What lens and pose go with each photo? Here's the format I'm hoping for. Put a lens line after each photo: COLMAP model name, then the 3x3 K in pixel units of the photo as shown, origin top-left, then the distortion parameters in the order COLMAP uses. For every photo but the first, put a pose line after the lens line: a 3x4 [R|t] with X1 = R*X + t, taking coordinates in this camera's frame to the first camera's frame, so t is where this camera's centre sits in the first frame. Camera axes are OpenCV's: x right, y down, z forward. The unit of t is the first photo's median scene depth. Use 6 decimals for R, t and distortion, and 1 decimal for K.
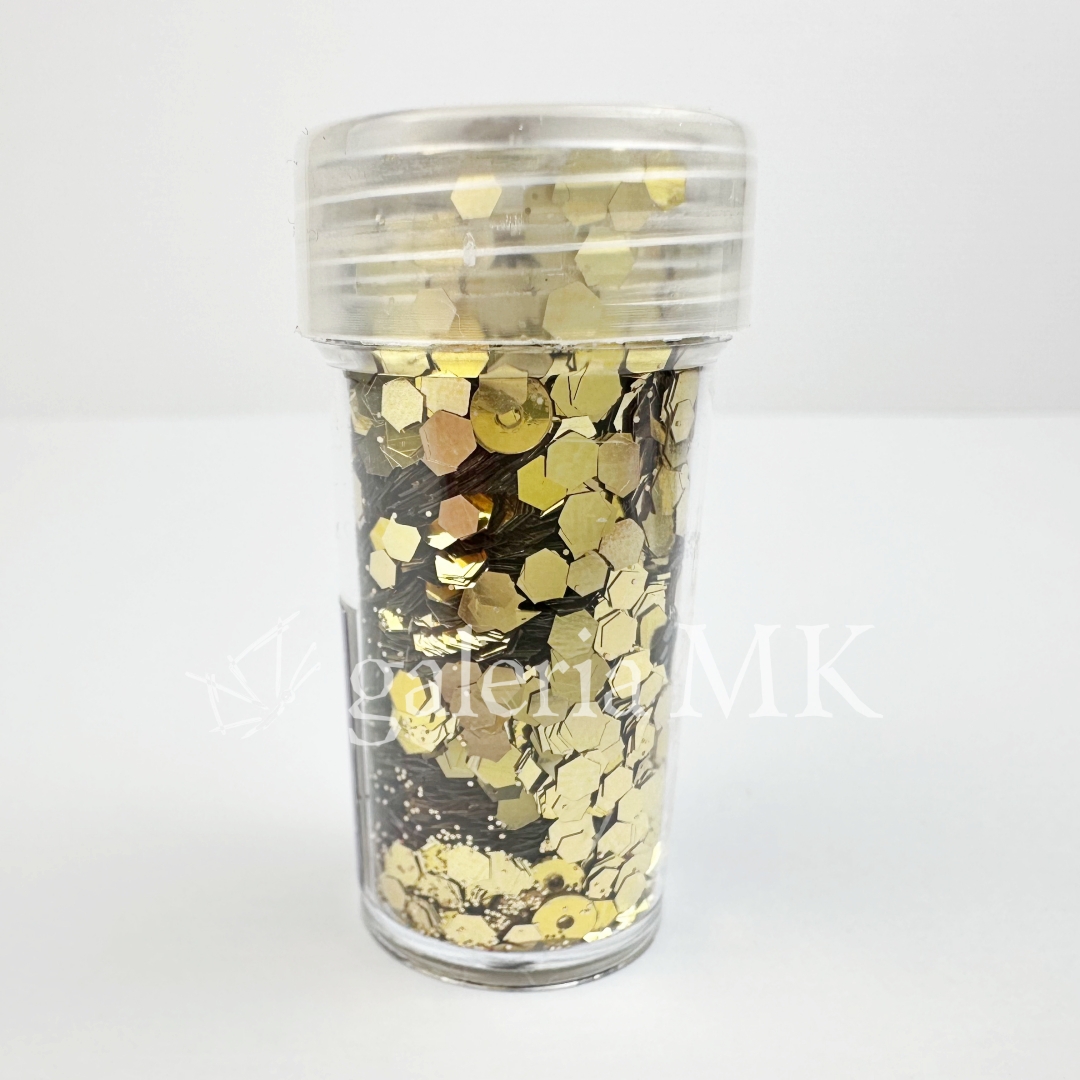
lens RADIAL K [[989.6, 0, 538.9], [0, 989.6, 582.1], [0, 0, 1]] dist [0.003327, 0.000903]
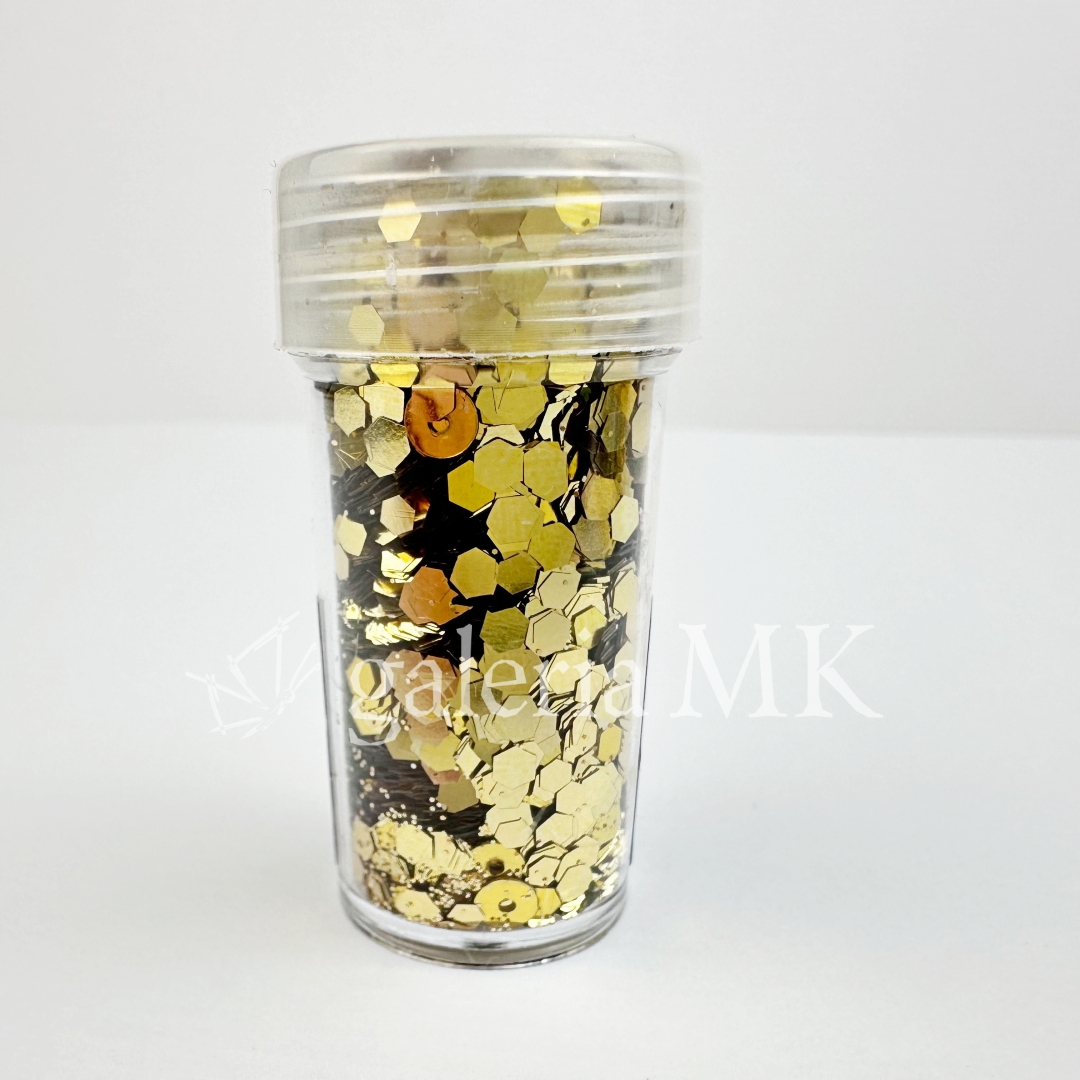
lens RADIAL K [[989.6, 0, 538.9], [0, 989.6, 582.1], [0, 0, 1]] dist [0.003327, 0.000903]
pose [[0.989969, 0.039472, -0.135660, 0.211339], [-0.041380, 0.999080, -0.011271, 0.012008], [0.135090, 0.016771, 0.990691, -0.047147]]
